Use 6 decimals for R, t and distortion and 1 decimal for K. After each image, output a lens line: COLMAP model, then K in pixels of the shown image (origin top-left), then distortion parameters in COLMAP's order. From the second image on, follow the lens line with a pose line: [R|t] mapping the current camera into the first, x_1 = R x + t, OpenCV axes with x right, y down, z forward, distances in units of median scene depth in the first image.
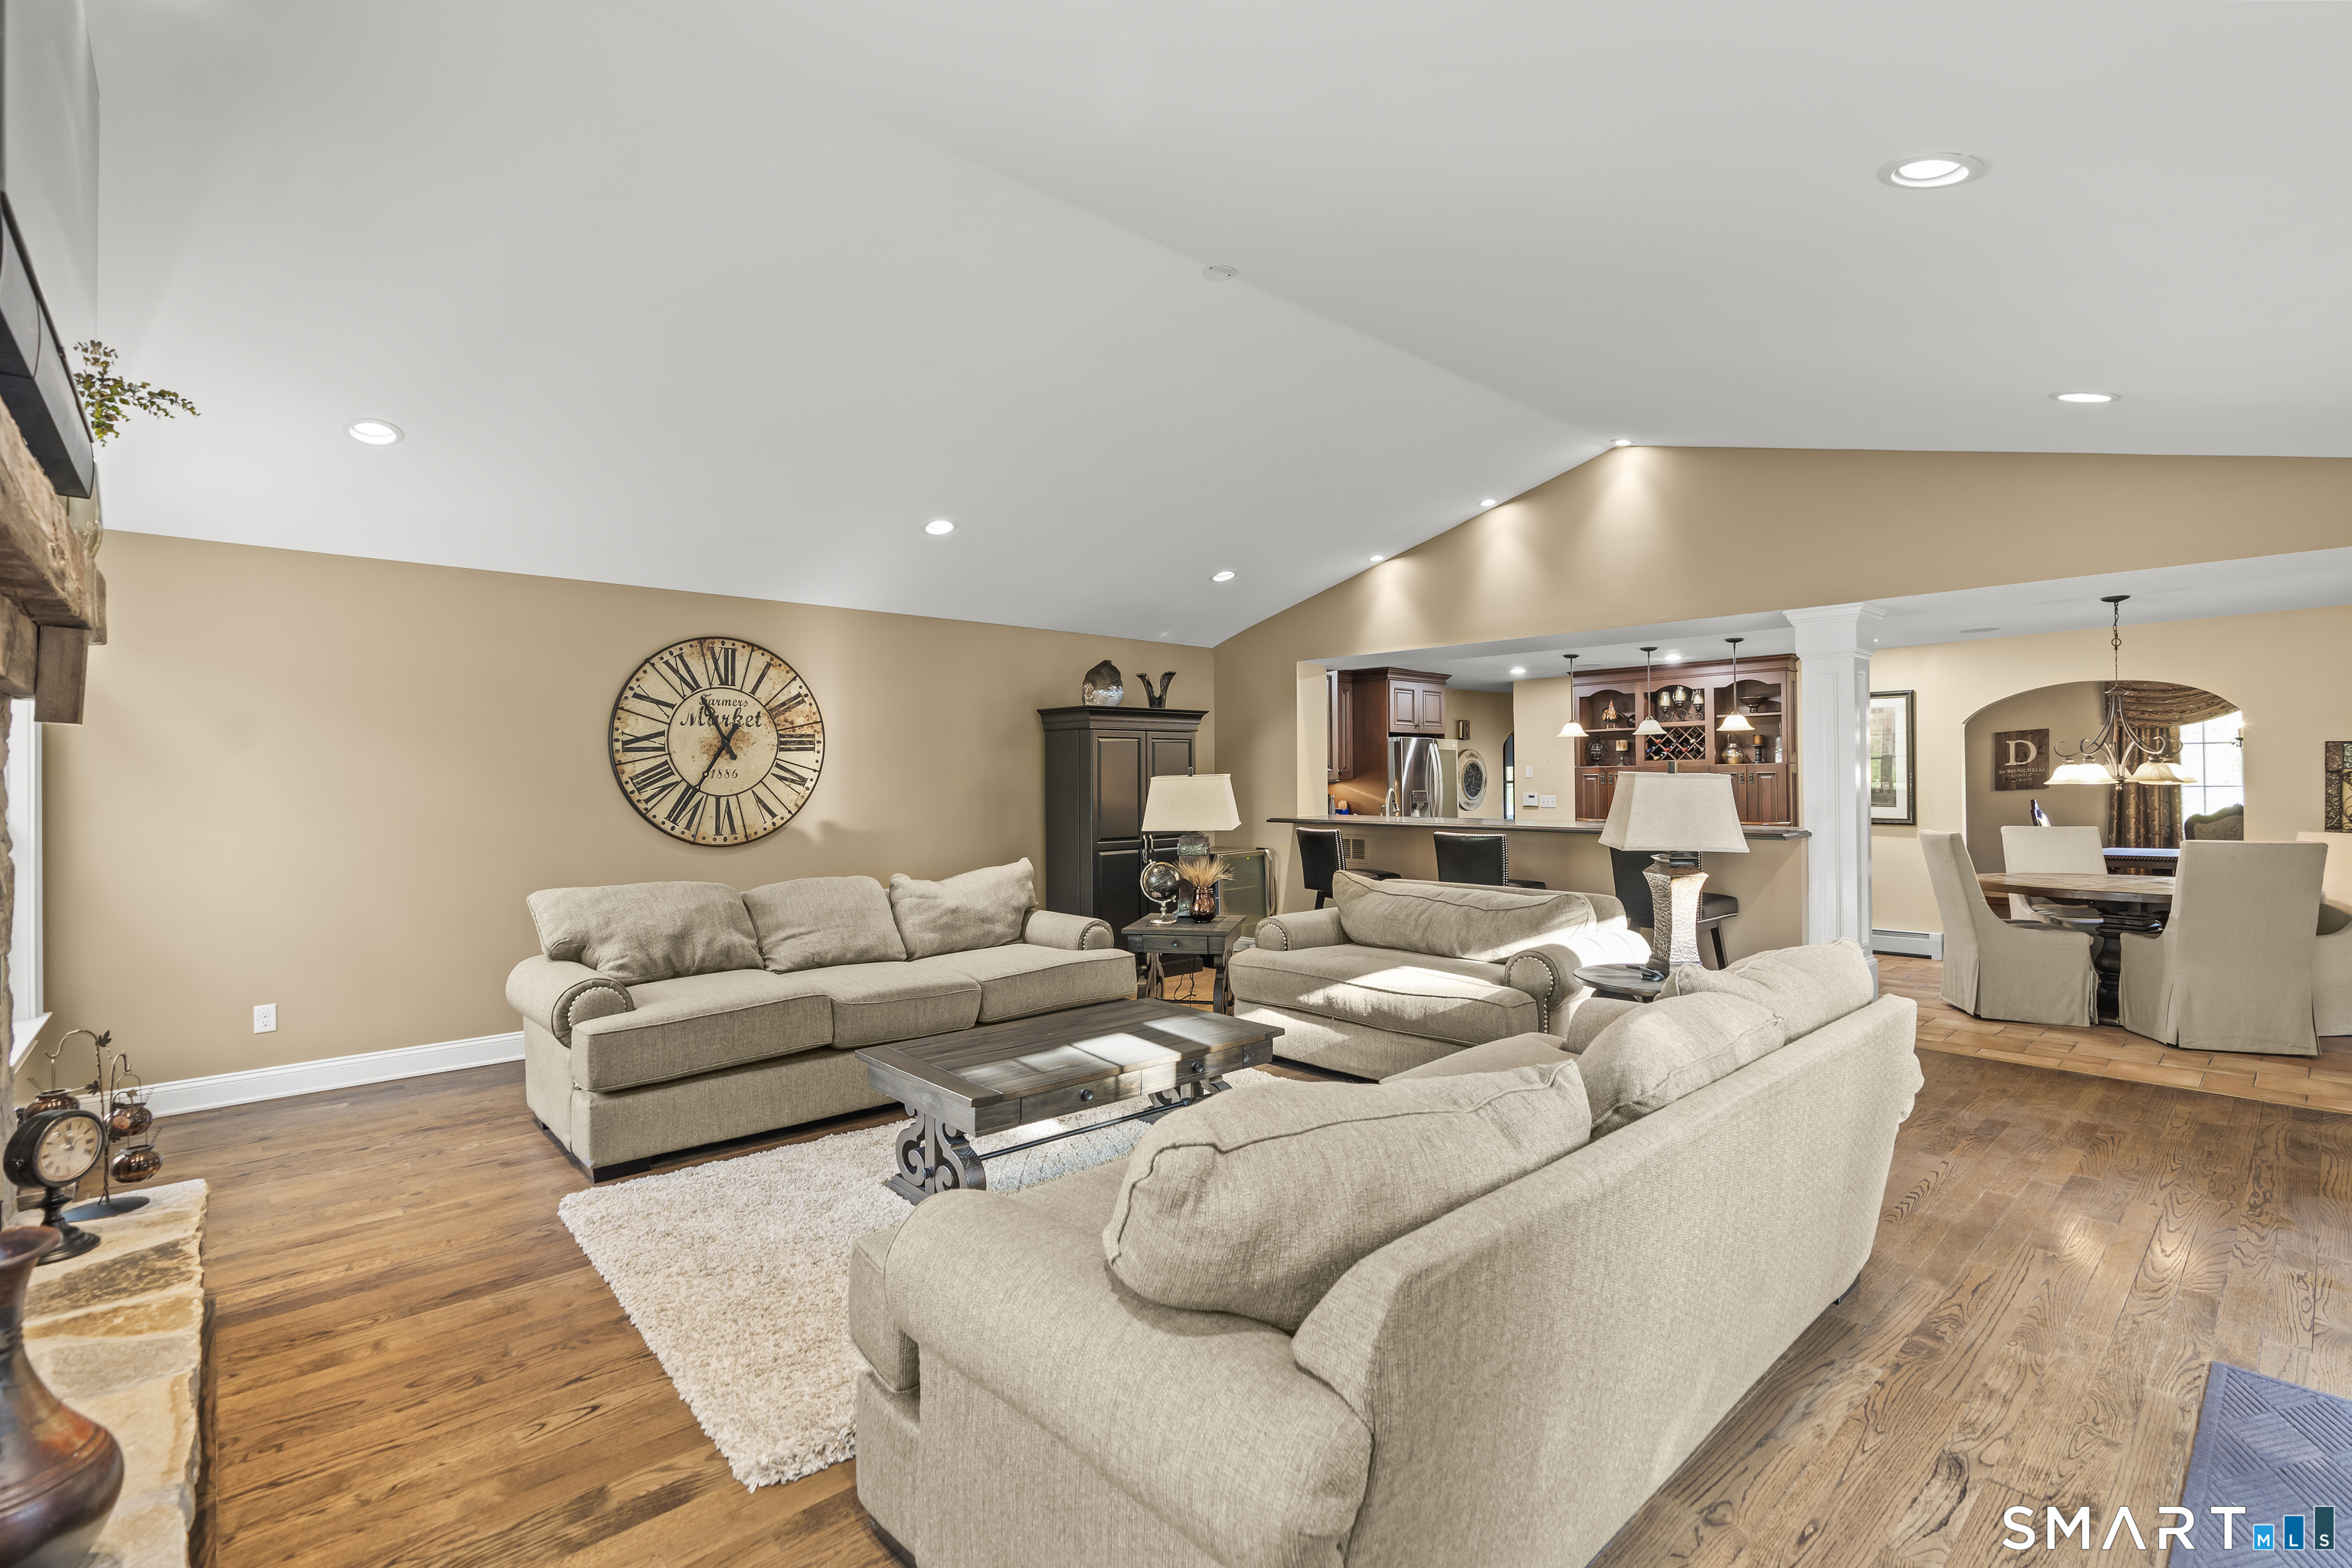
lens RADIAL K [[1067.2, 0, 1168.2], [0, 1067.2, 782.3], [0, 0, 1]] dist [-0.004660, -0.000075]
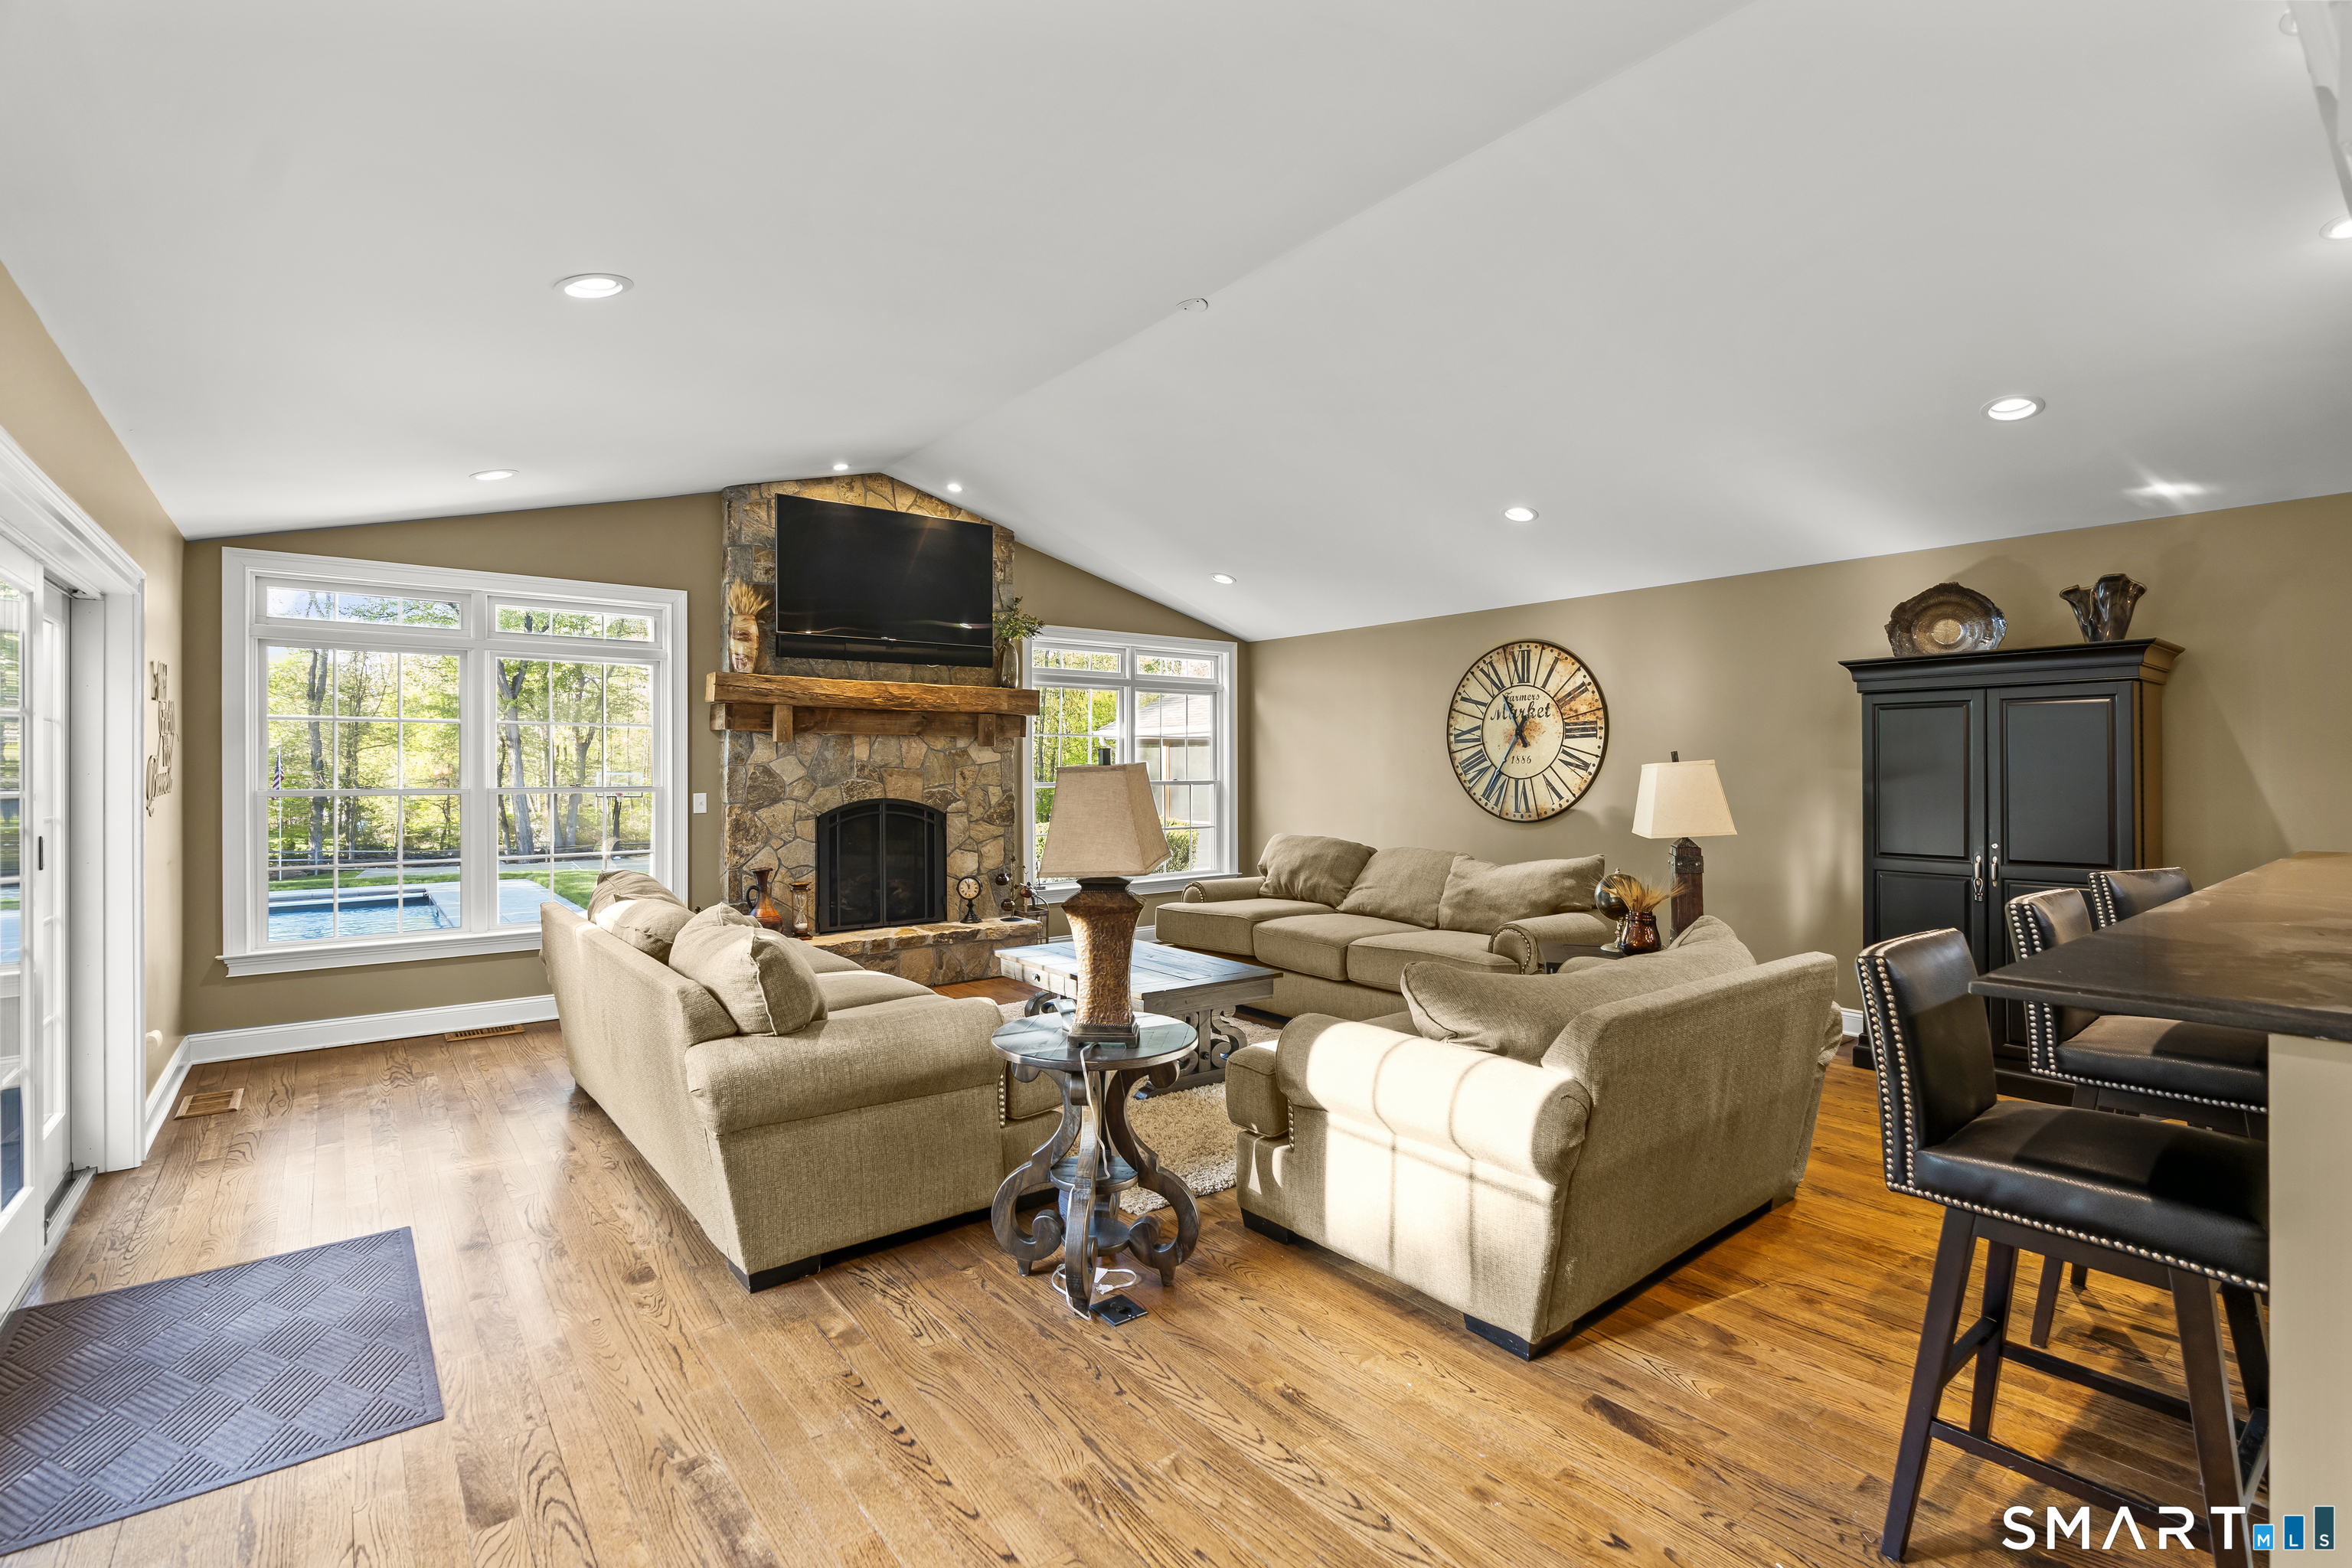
lens RADIAL K [[1067.2, 0, 1173.5], [0, 1067.2, 770.3], [0, 0, 1]] dist [-0.004660, -0.000075]
pose [[-0.061031, 0.010714, -0.998078, 0.768996], [0.000299, 0.999943, 0.010715, -0.008777], [0.998136, 0.000355, -0.061031, 0.699133]]
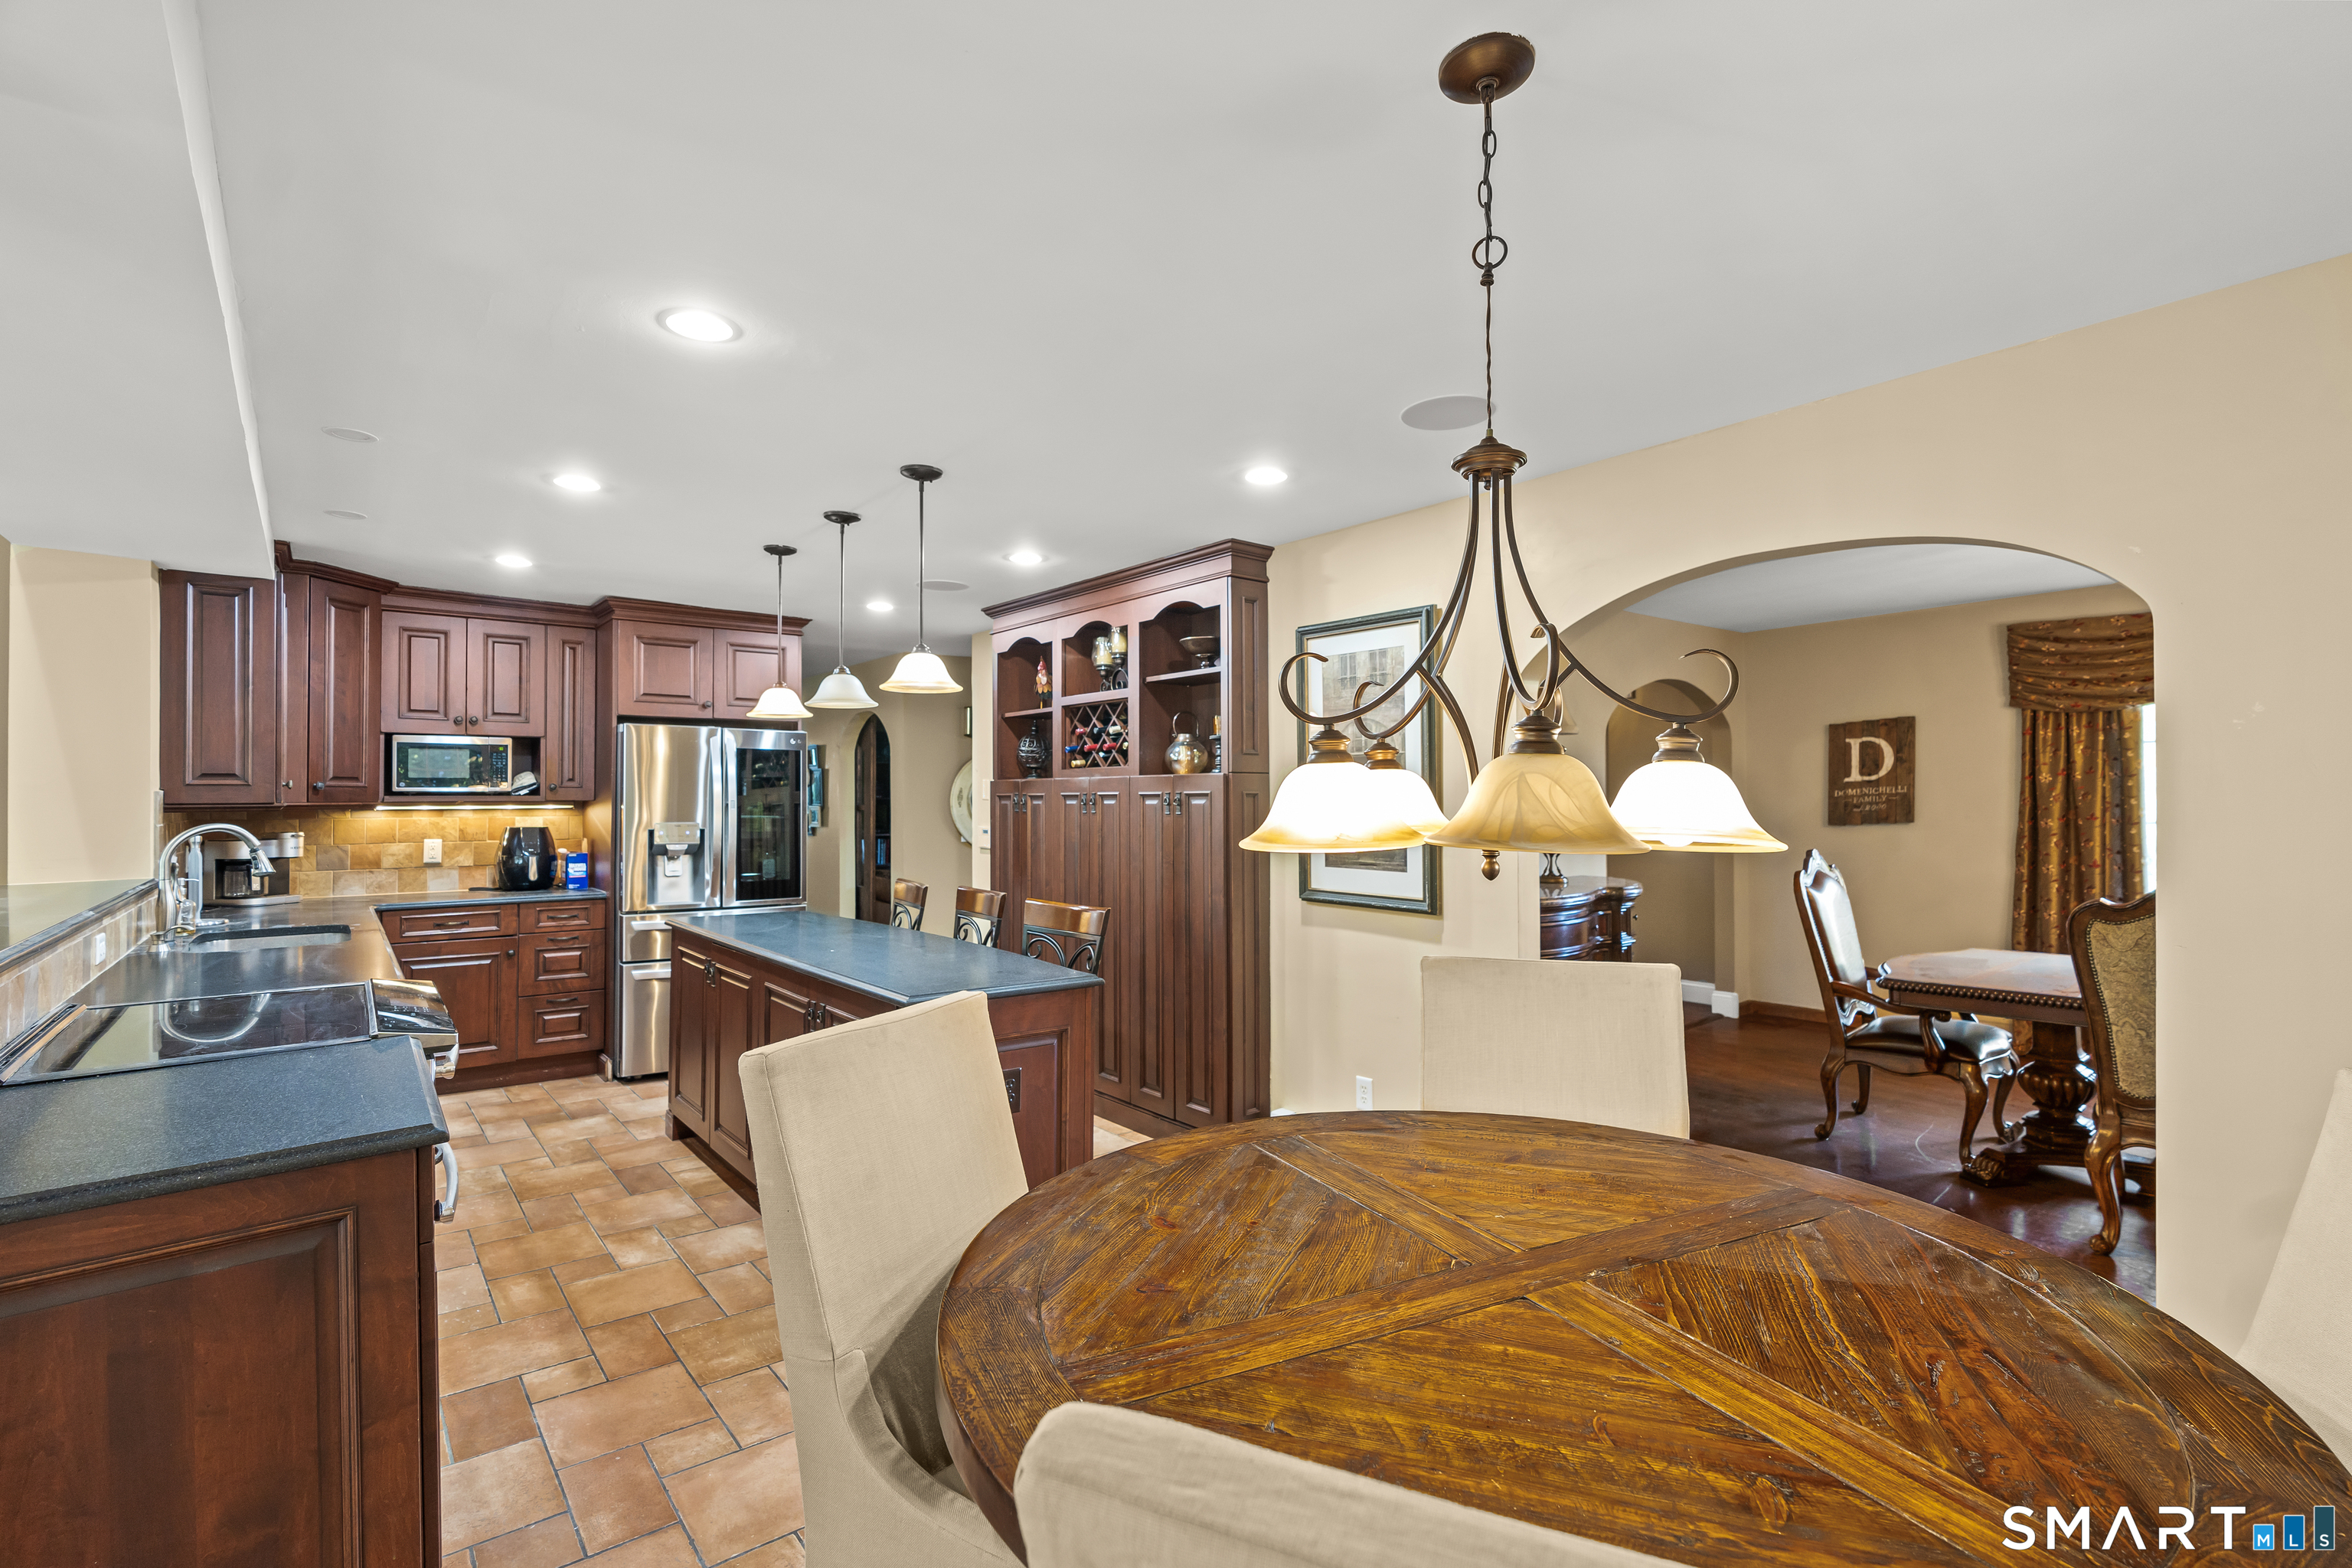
lens RADIAL K [[1067.2, 0, 1177.9], [0, 1067.2, 791.4], [0, 0, 1]] dist [-0.004660, -0.000075]
pose [[0.999314, 0.003971, -0.036821, 0.229557], [-0.004318, 0.999947, -0.009372, -0.002020], [0.036782, 0.009525, 0.999278, 0.212593]]
